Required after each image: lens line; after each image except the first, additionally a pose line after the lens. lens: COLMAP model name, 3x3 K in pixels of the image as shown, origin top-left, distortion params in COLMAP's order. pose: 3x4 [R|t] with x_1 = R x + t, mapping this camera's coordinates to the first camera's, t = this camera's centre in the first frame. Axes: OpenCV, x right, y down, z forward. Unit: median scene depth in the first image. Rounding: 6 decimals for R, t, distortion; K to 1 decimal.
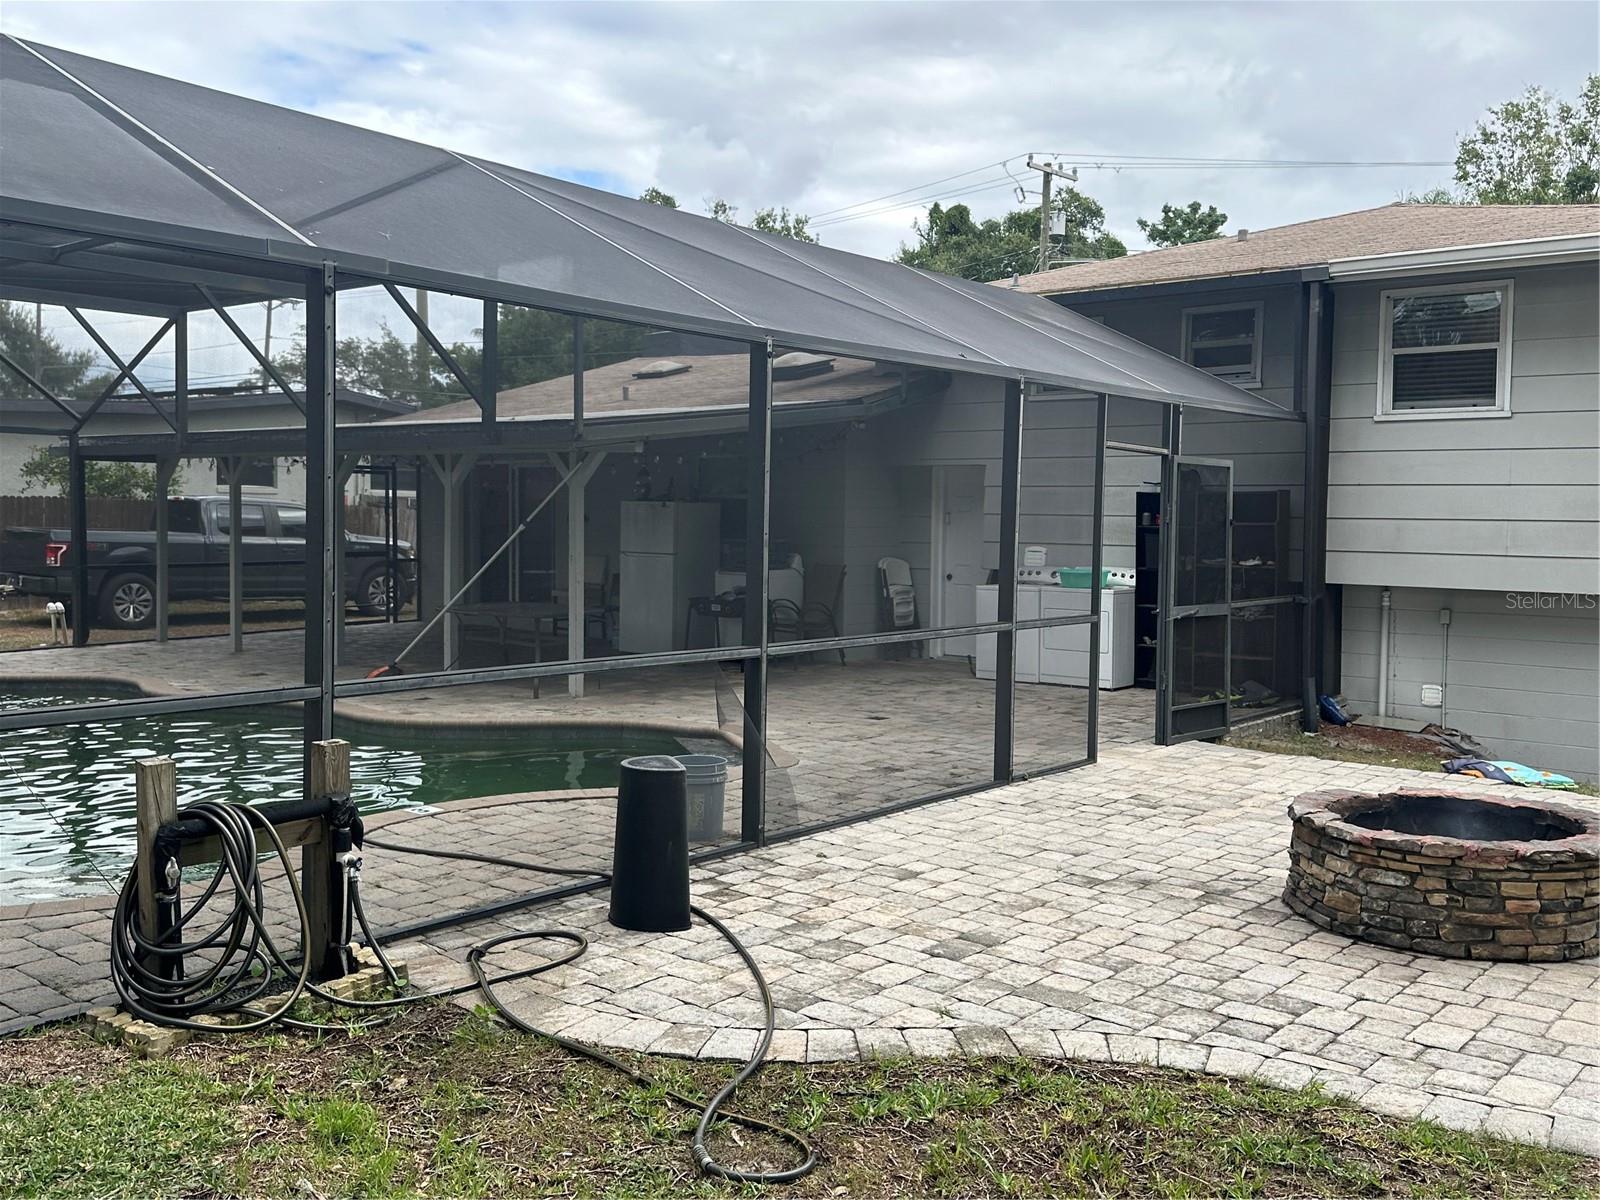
lens RADIAL K [[1418.5, 0, 819.4], [0, 1418.5, 579.0], [0, 0, 1]] dist [0.191725, -0.382485]
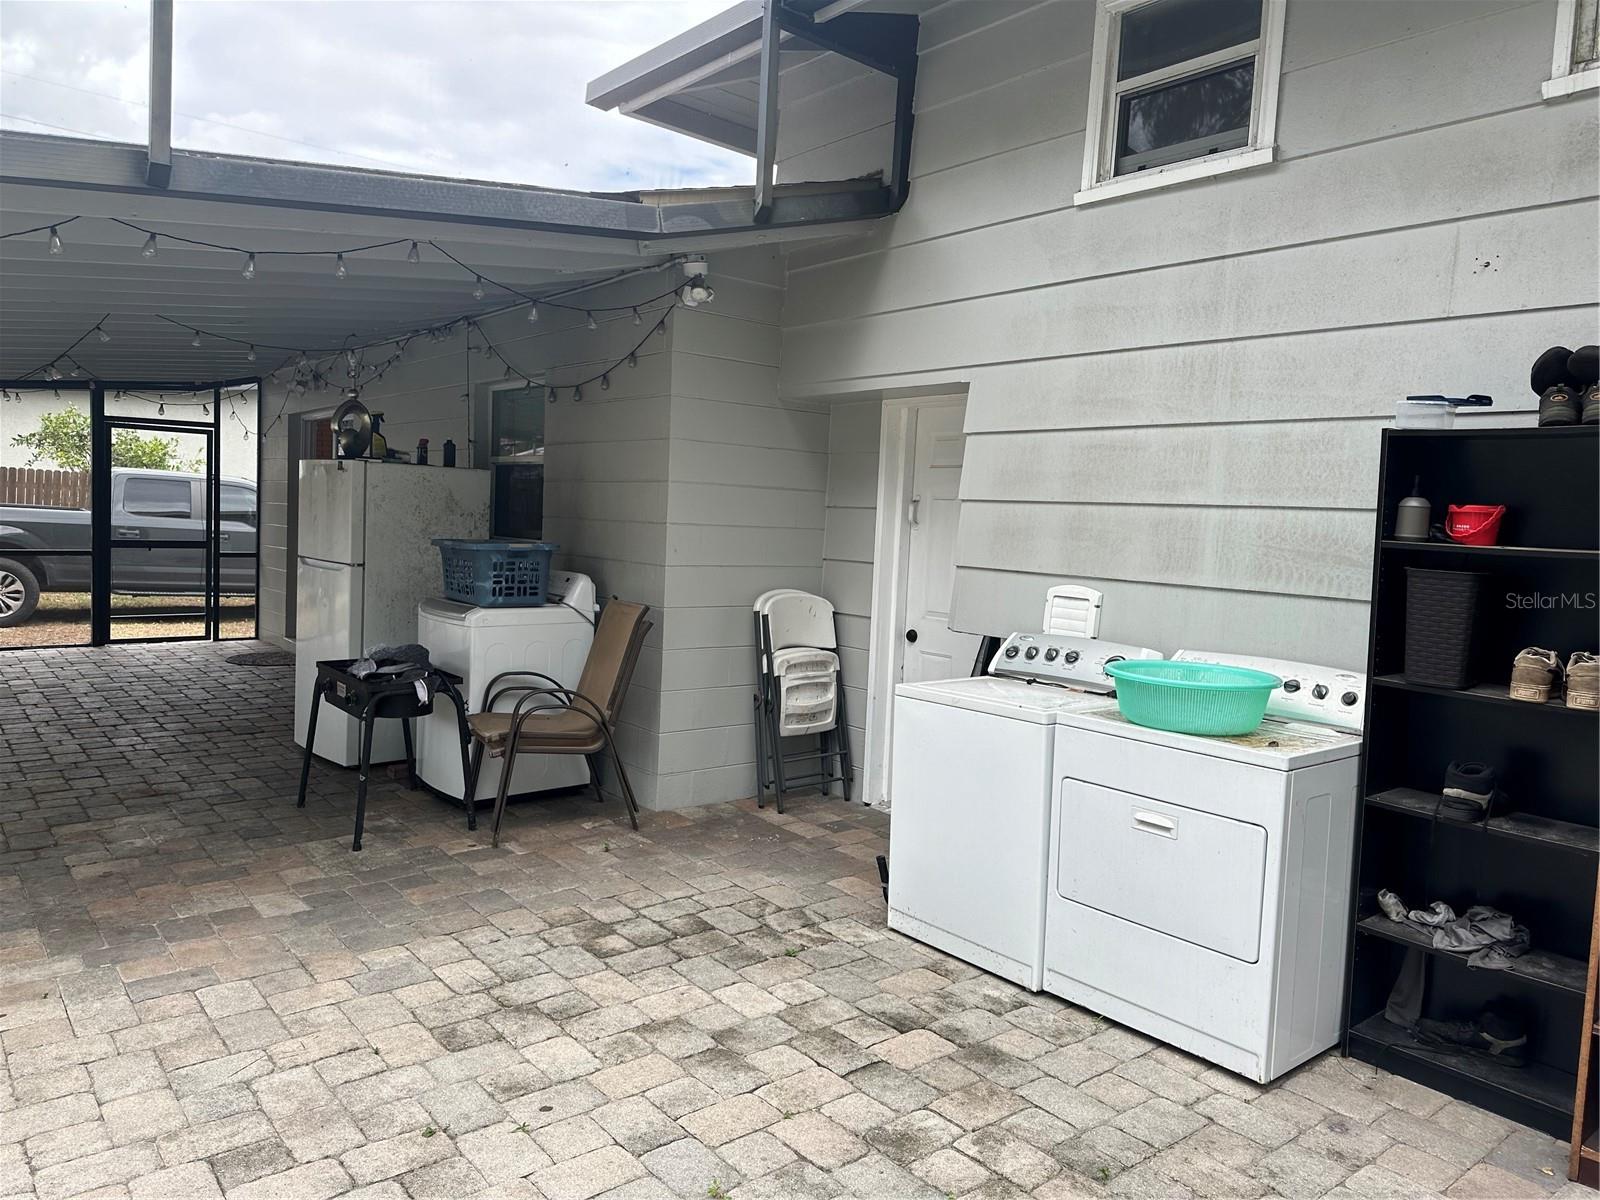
lens RADIAL K [[1128.2, 0, 801.7], [0, 1128.2, 602.0], [0, 0, 1]] dist [0.066638, -0.117618]
pose [[0.982615, 0.046204, -0.179812, 0.124364], [-0.042115, 0.998761, 0.026494, -0.021468], [0.180813, -0.018460, 0.983344, 0.633483]]
